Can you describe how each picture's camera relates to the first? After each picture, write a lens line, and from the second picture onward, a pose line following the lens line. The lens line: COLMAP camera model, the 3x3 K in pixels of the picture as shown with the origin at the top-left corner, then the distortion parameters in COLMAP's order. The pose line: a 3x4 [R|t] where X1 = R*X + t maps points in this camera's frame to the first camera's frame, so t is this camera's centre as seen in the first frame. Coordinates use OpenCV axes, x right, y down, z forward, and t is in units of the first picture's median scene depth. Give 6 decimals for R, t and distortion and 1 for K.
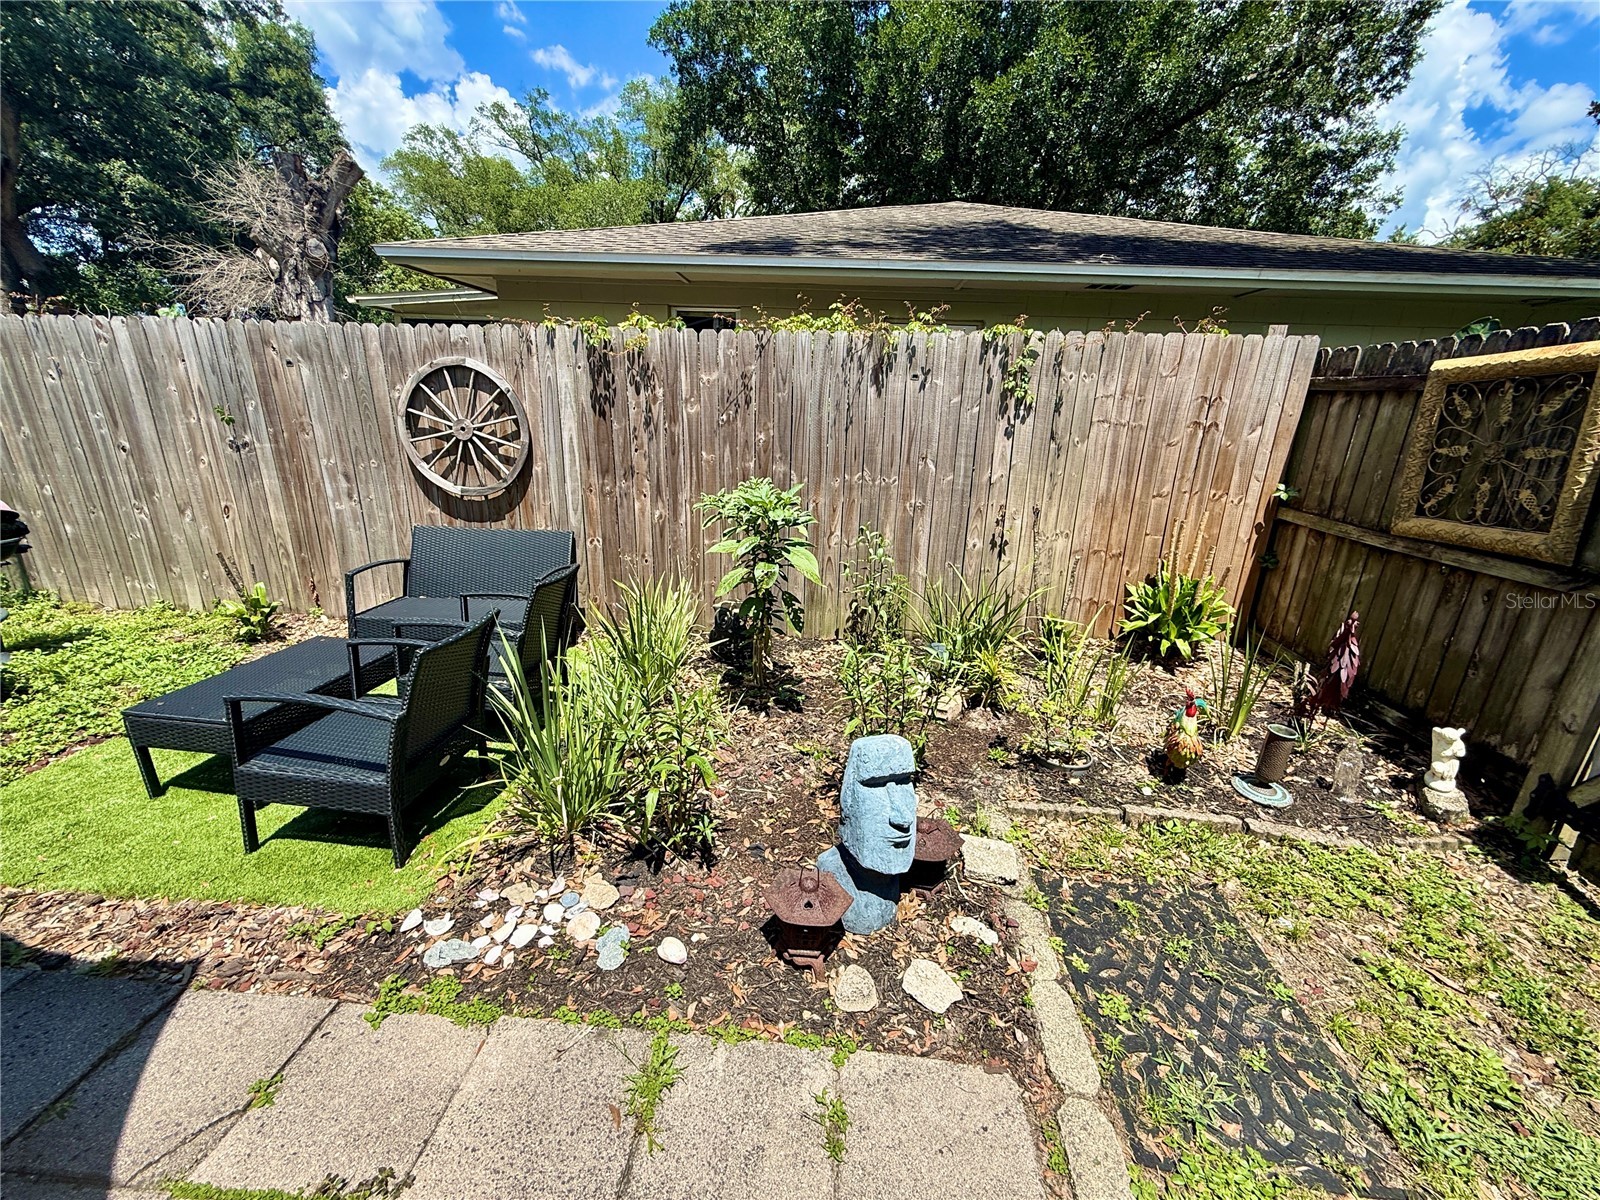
lens RADIAL K [[635.5, 0, 799.1], [0, 635.5, 599.9], [0, 0, 1]] dist [-0.002460, 0.000669]
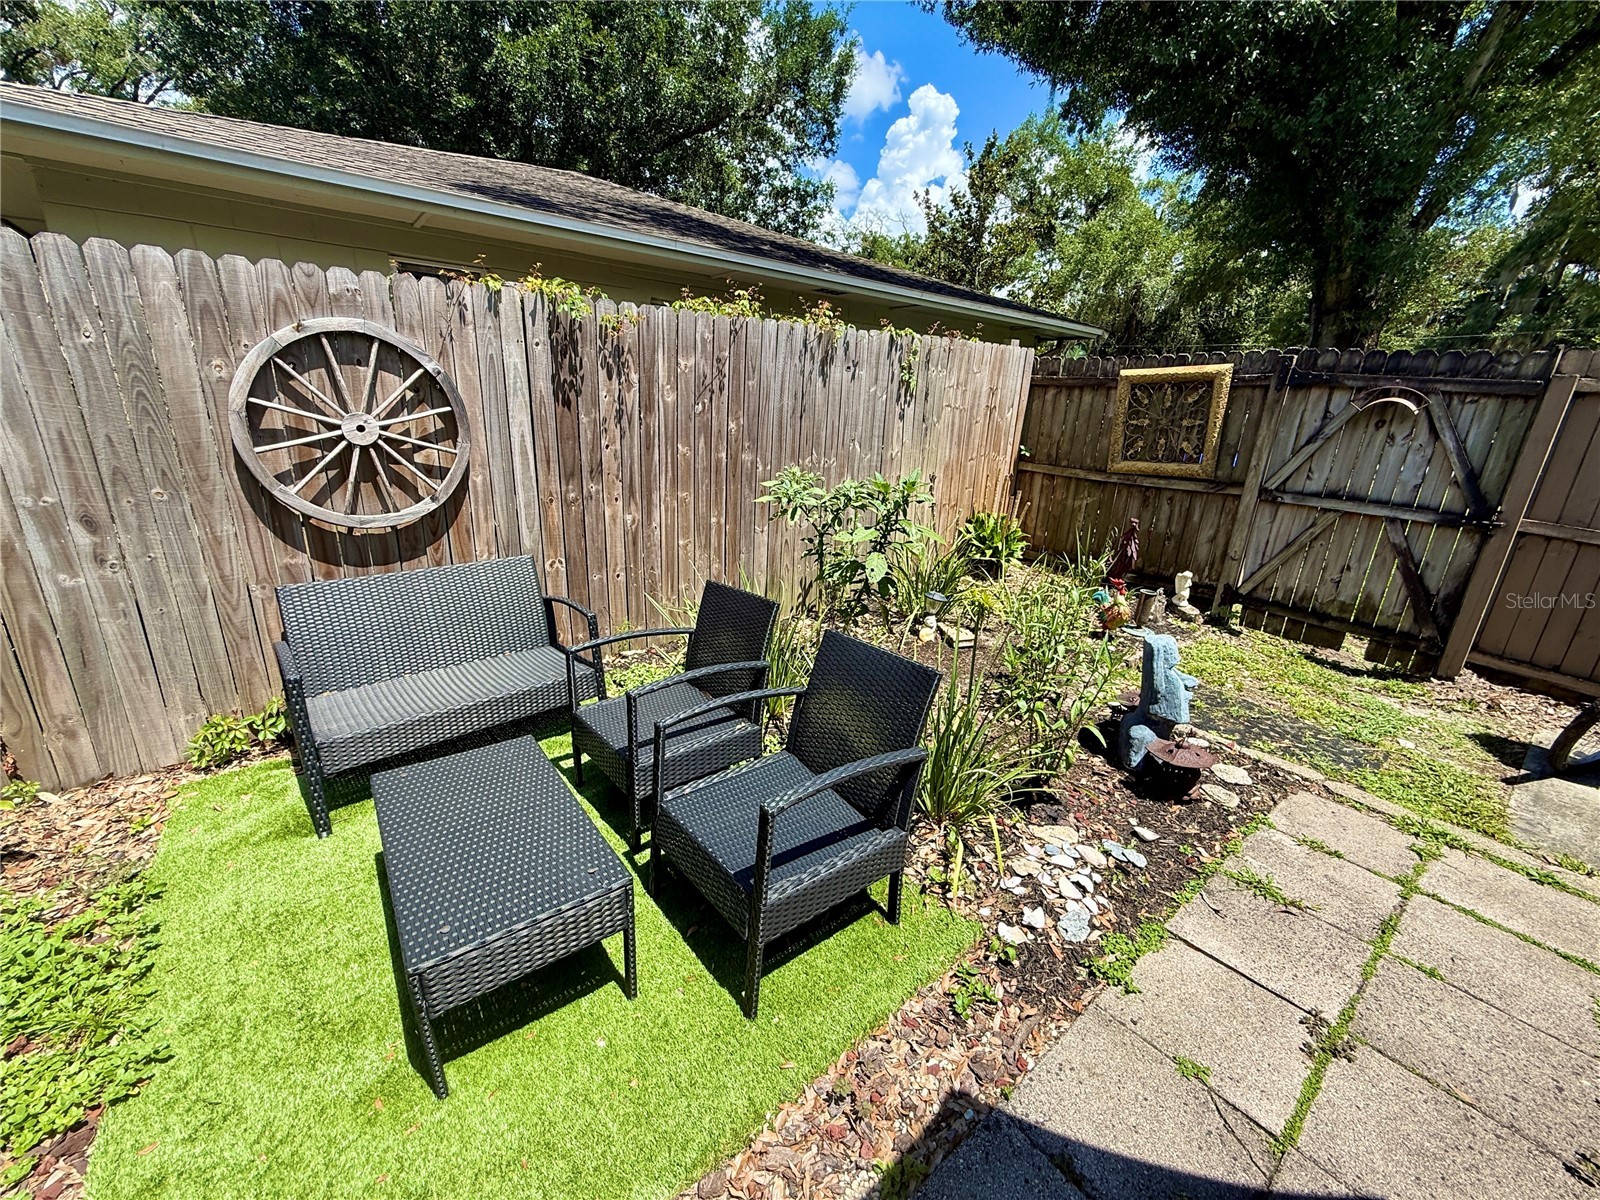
lens RADIAL K [[635.5, 0, 790.8], [0, 635.5, 597.4], [0, 0, 1]] dist [-0.002460, 0.000669]
pose [[0.740205, -0.205239, 0.640292, -0.683674], [0.185241, 0.977670, 0.099235, -0.082001], [-0.646361, 0.045154, 0.761694, 0.218694]]
